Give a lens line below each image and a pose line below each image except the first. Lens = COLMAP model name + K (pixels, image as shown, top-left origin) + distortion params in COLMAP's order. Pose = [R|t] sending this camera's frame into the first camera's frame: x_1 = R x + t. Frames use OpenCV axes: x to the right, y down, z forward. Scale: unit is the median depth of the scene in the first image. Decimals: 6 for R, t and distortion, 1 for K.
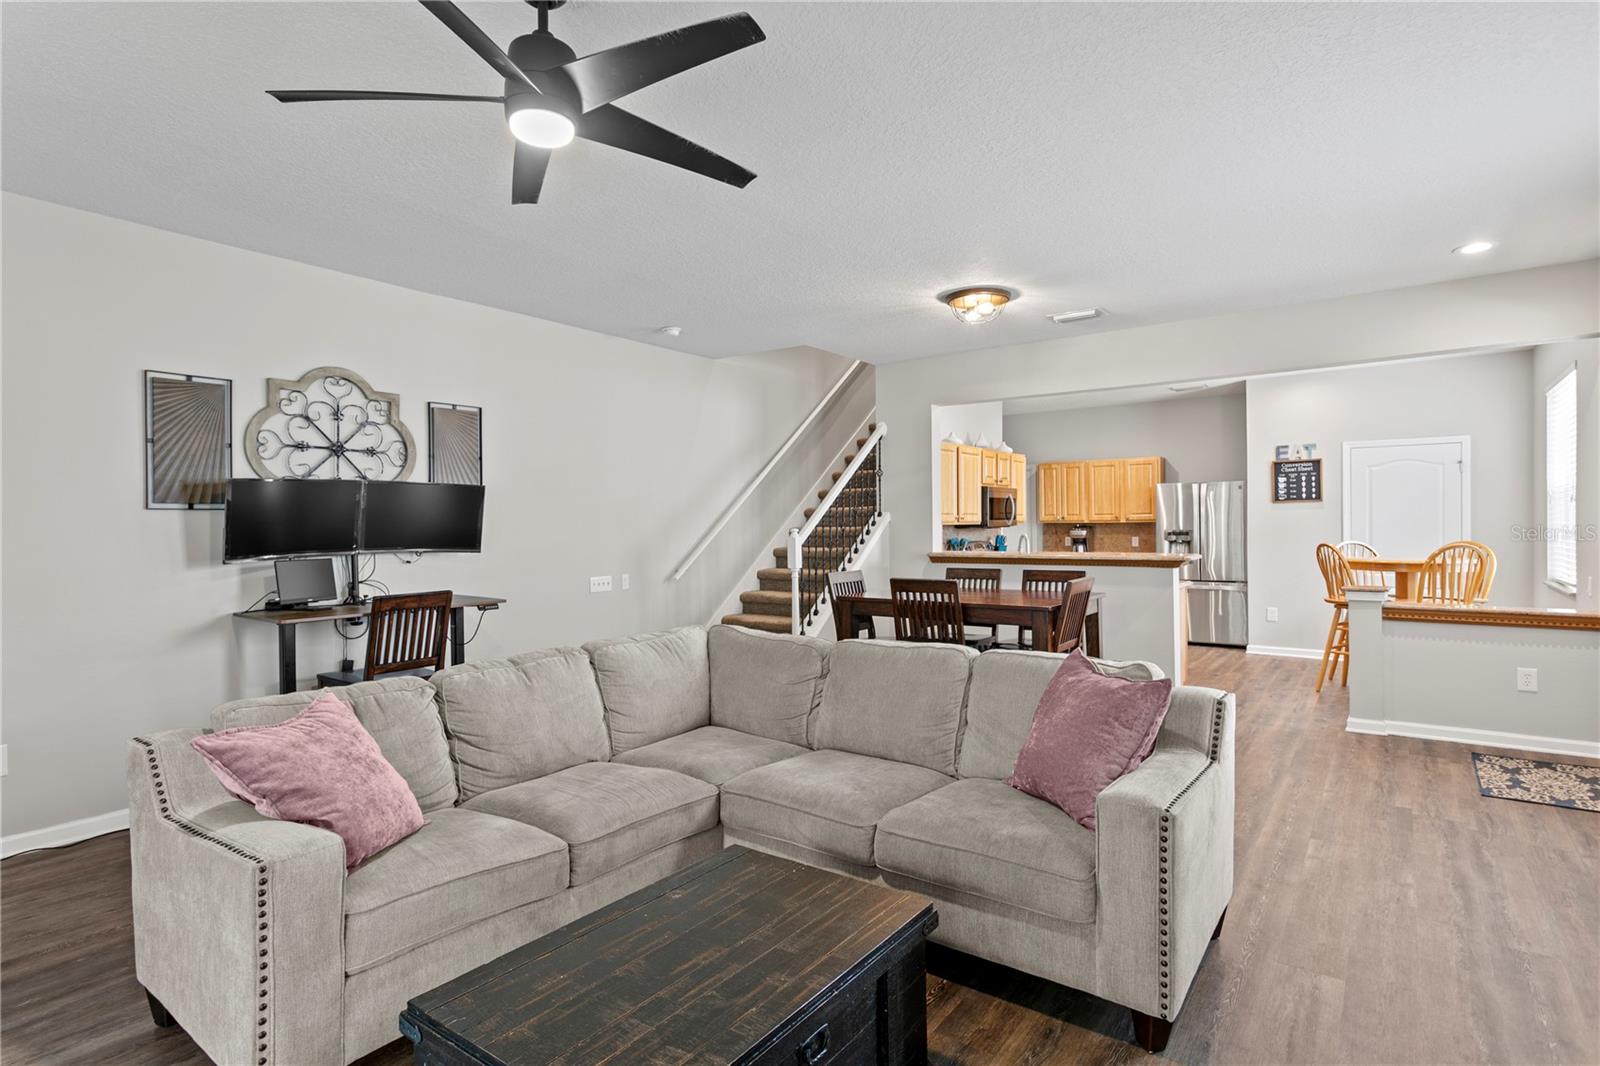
lens RADIAL K [[791.6, 0, 799.5], [0, 791.6, 524.1], [0, 0, 1]] dist [-0.001201, 0.000863]
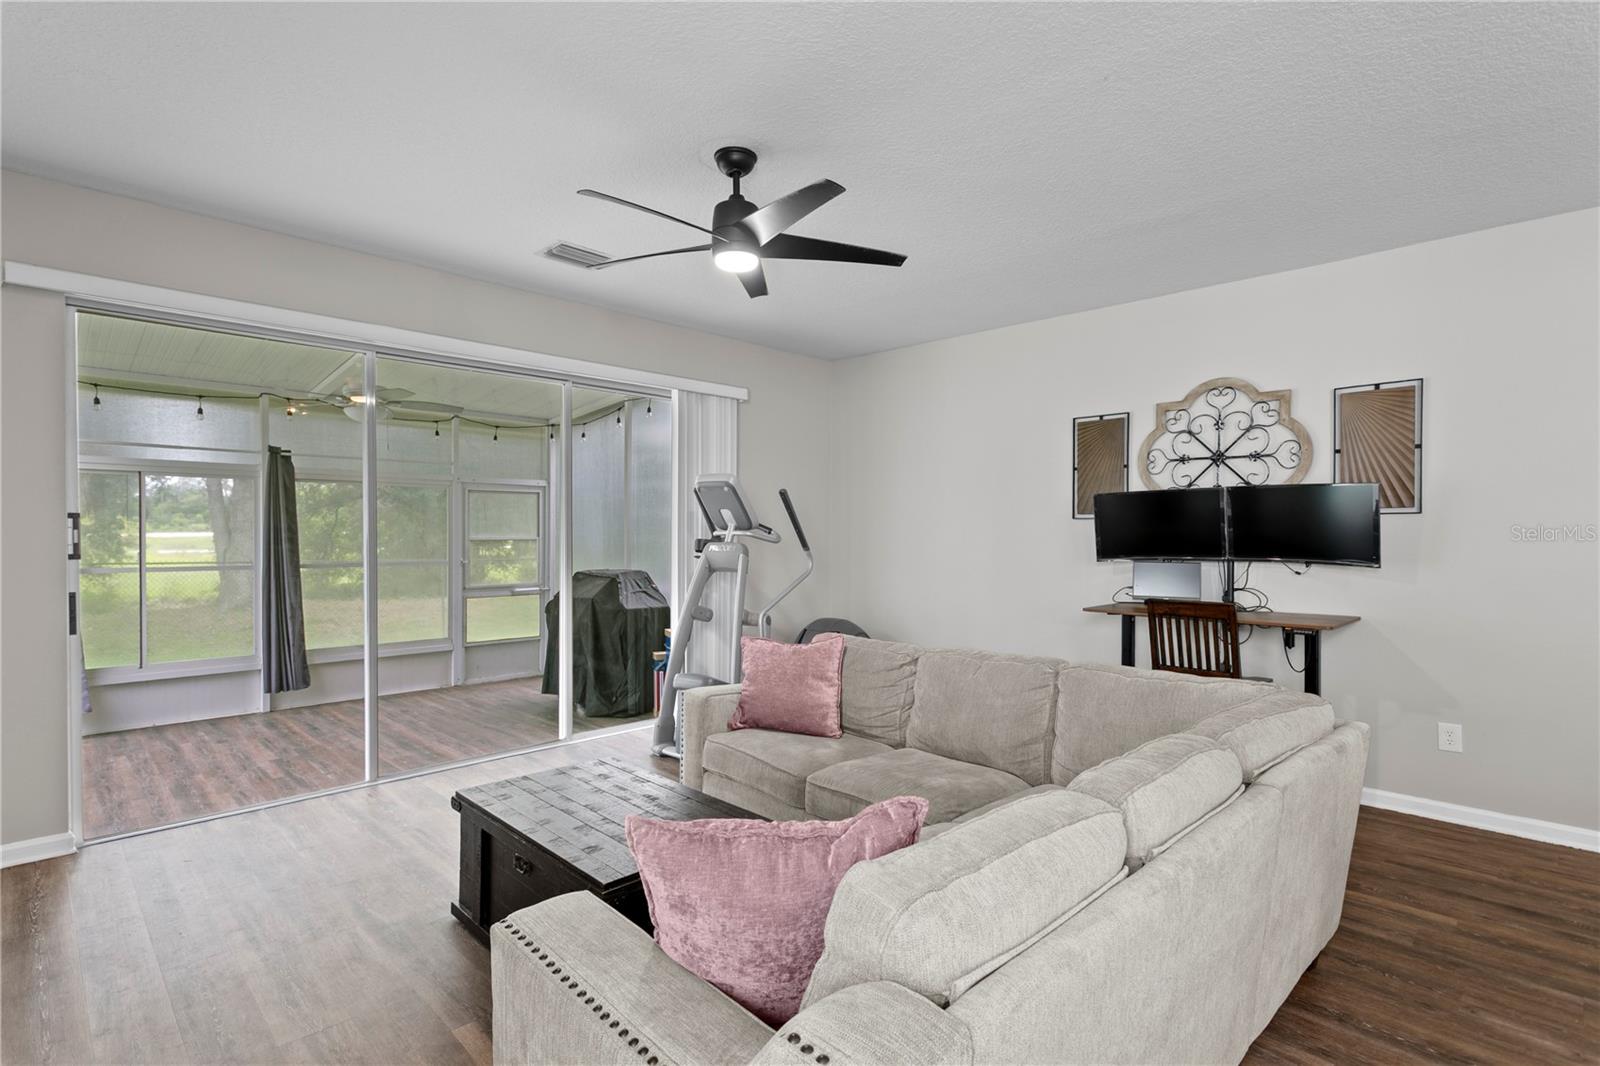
lens RADIAL K [[774.2, 0, 796.5], [0, 774.2, 541.4], [0, 0, 1]] dist [0.010366, -0.000847]
pose [[-0.152746, 0.023029, -0.987997, 0.503561], [-0.005046, 0.999697, 0.024082, -0.007403], [0.988253, 0.008664, -0.152583, 0.611326]]
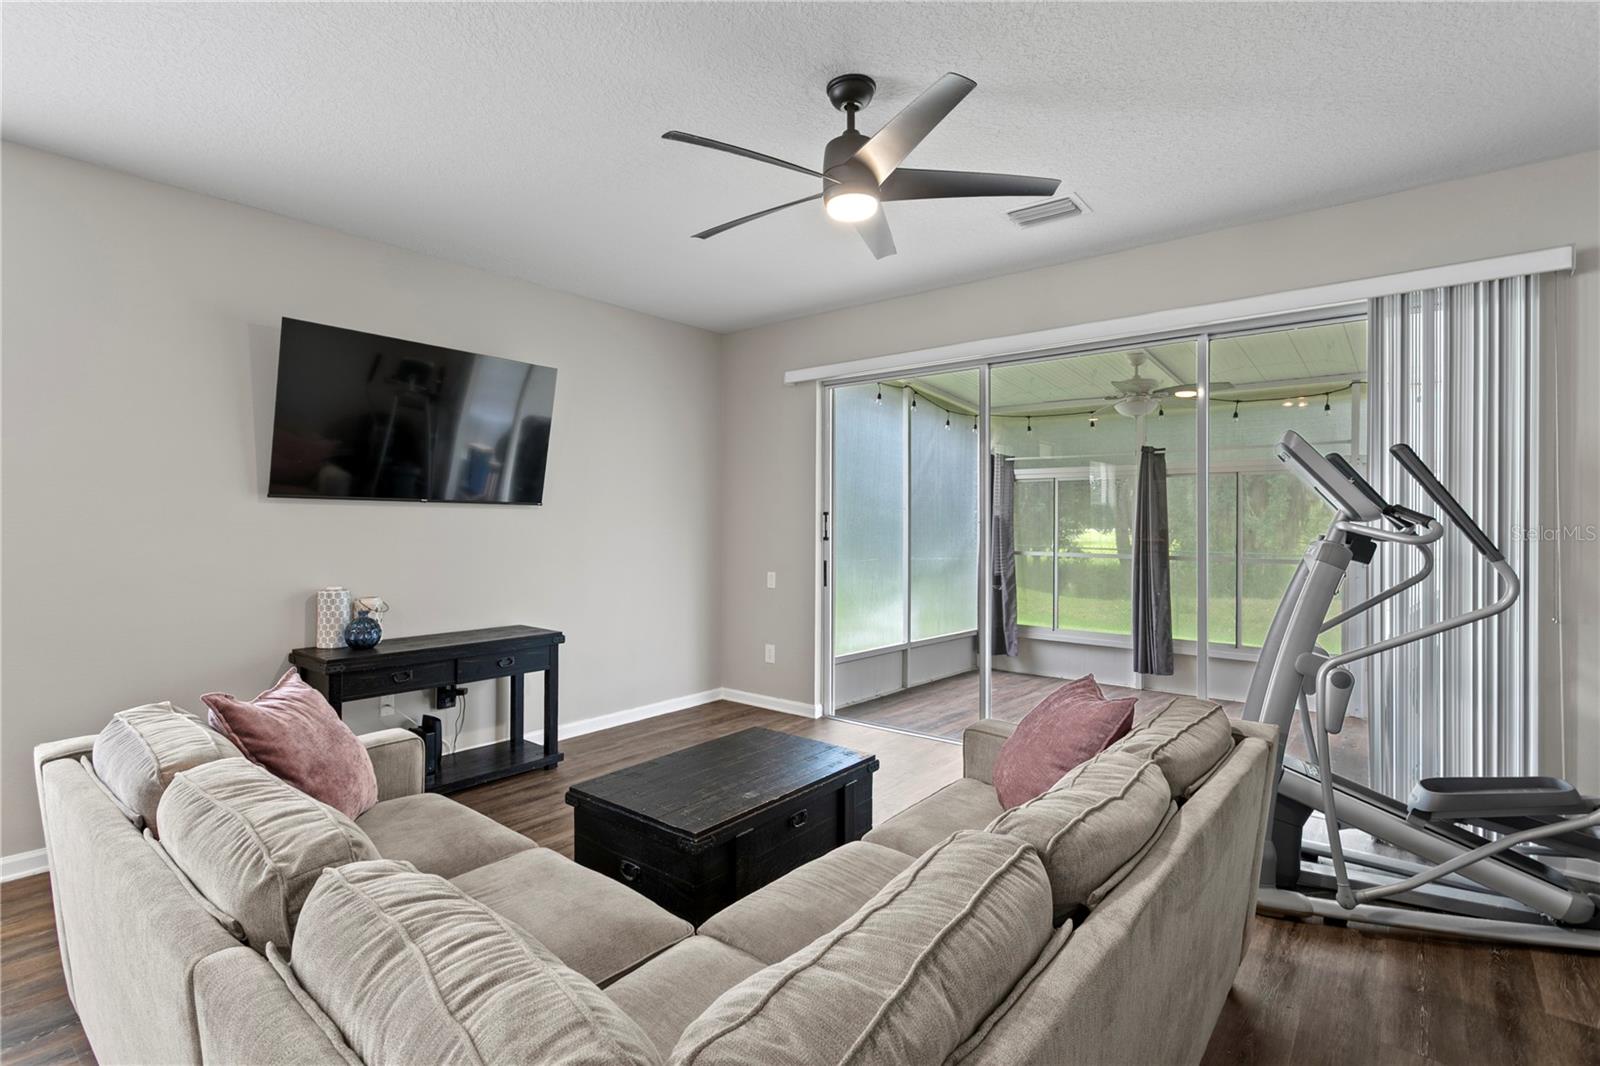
lens RADIAL K [[788.1, 0, 800.0], [0, 788.1, 533.0], [0, 0, 1]] dist [0.013177, -0.000118]
pose [[-0.998584, 0.007312, 0.052685, -0.167046], [0.008235, 0.999816, 0.017311, -0.002913], [-0.052548, 0.017720, -0.998461, 1.059363]]
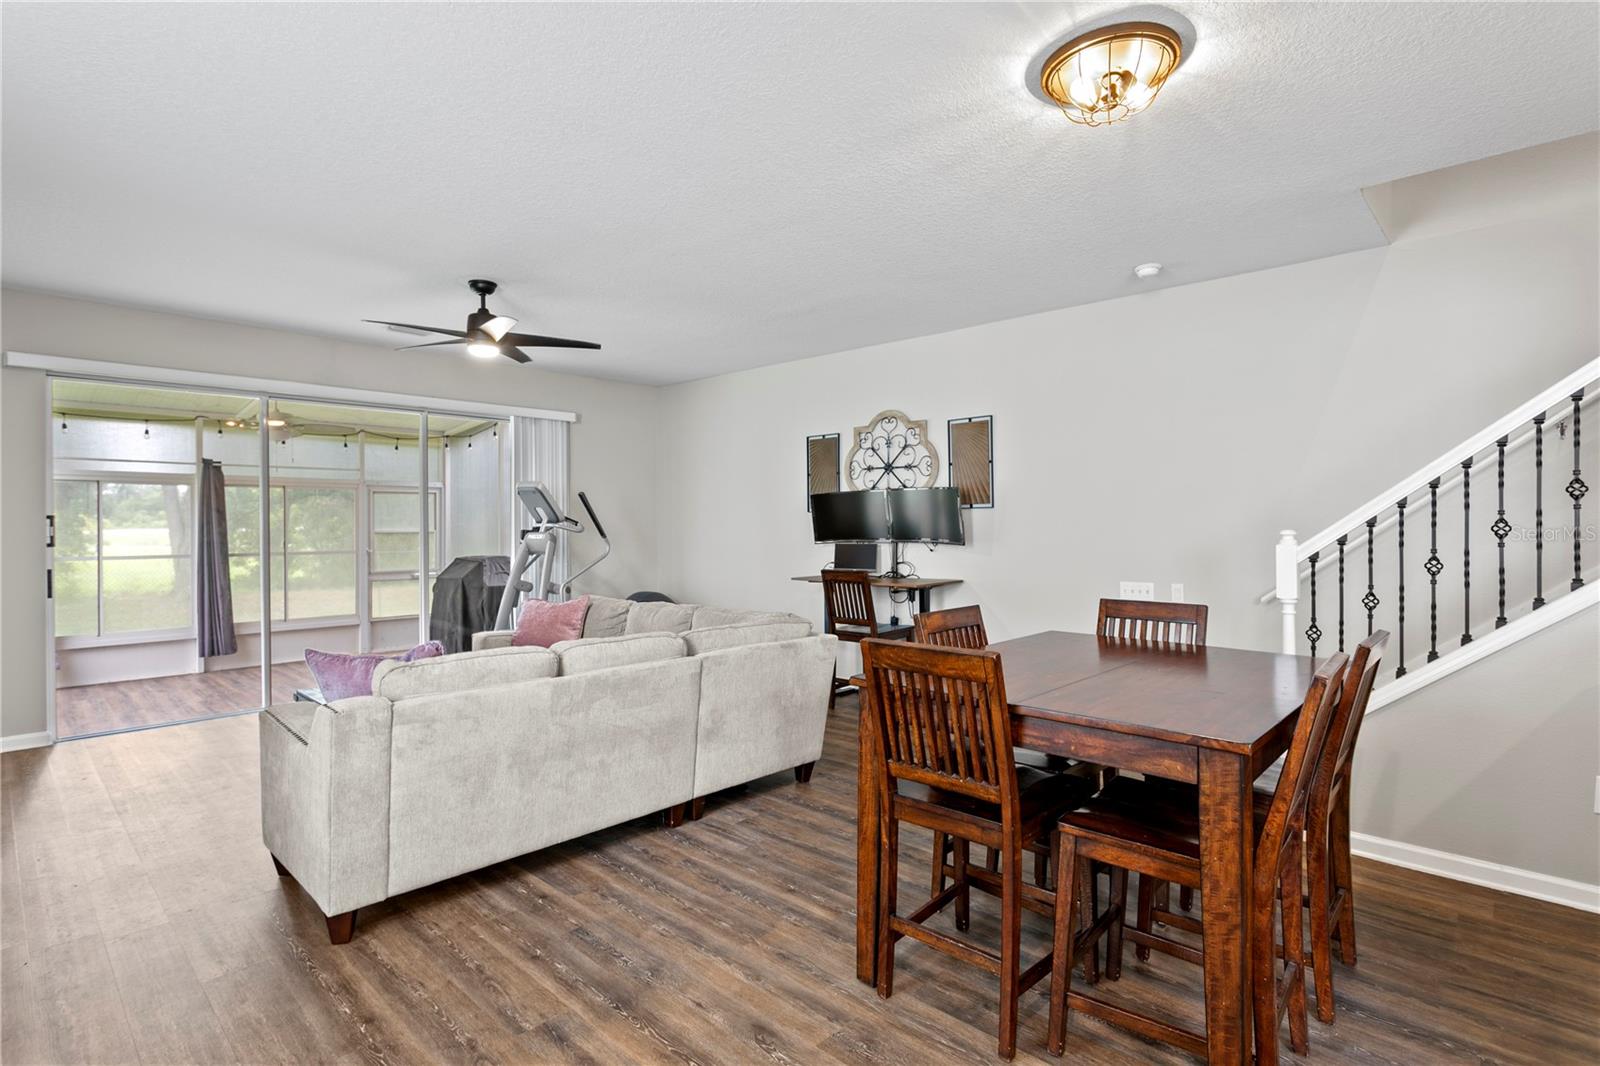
lens RADIAL K [[791.6, 0, 799.5], [0, 791.6, 524.1], [0, 0, 1]] dist [-0.001201, 0.000863]
pose [[-0.130896, 0.012658, -0.991315, 0.856378], [0.003322, 0.999918, 0.012329, -0.011219], [0.991391, -0.001680, -0.130927, 1.027738]]
